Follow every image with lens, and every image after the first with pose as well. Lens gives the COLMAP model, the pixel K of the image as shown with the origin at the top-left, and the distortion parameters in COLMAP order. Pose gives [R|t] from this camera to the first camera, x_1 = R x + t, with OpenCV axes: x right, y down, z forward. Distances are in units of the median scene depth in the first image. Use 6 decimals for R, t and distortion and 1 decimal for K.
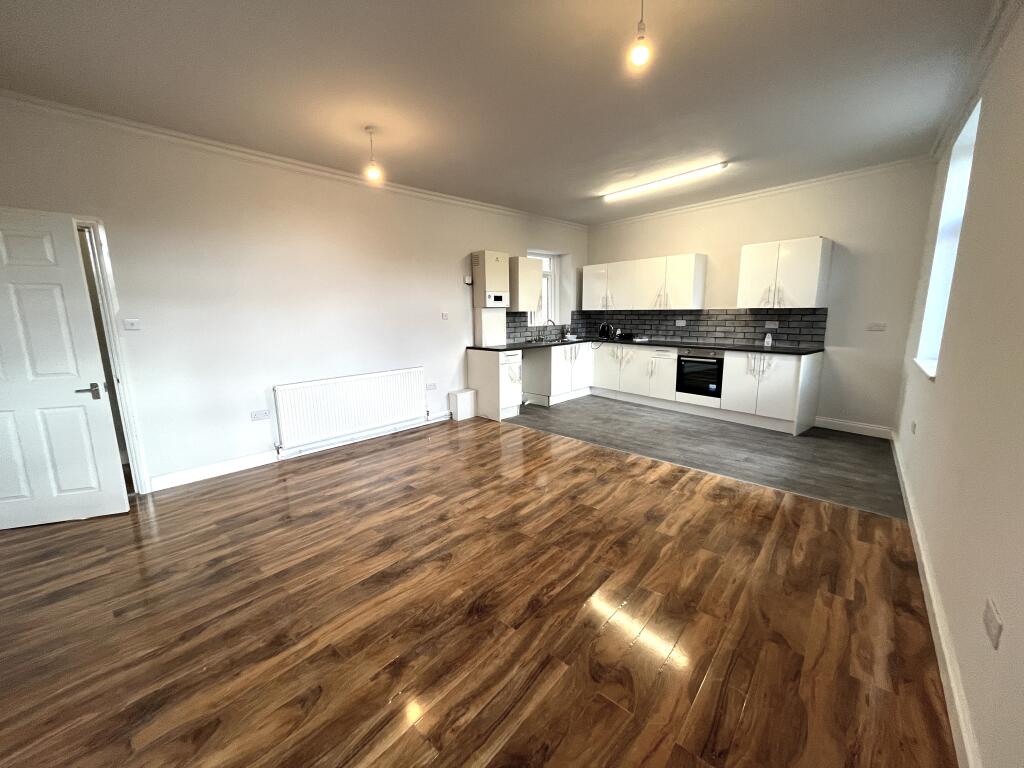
lens RADIAL K [[410.9, 0, 512.0], [0, 410.9, 384.0], [0, 0, 1]] dist [-0.003323, -0.000221]
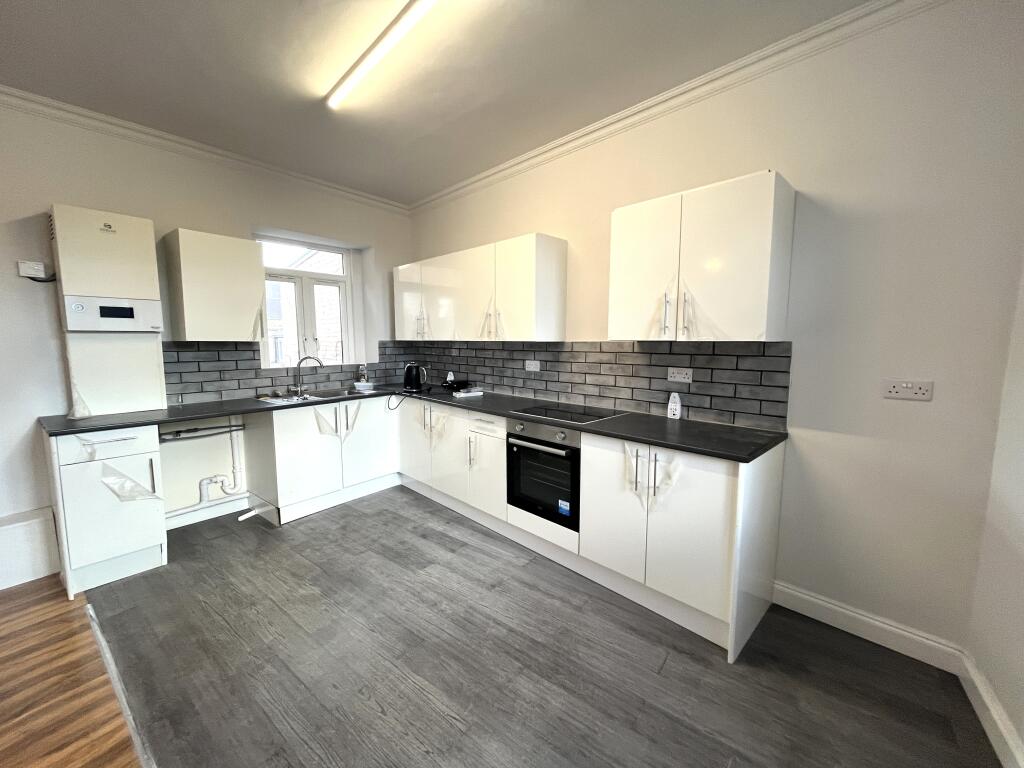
lens RADIAL K [[410.9, 0, 512.0], [0, 410.9, 384.0], [0, 0, 1]] dist [-0.003323, -0.000221]
pose [[0.995117, 0.003255, 0.098649, 0.369723], [0.003726, 0.997505, -0.070503, -0.095459], [-0.098633, 0.070527, 0.992622, 0.513808]]
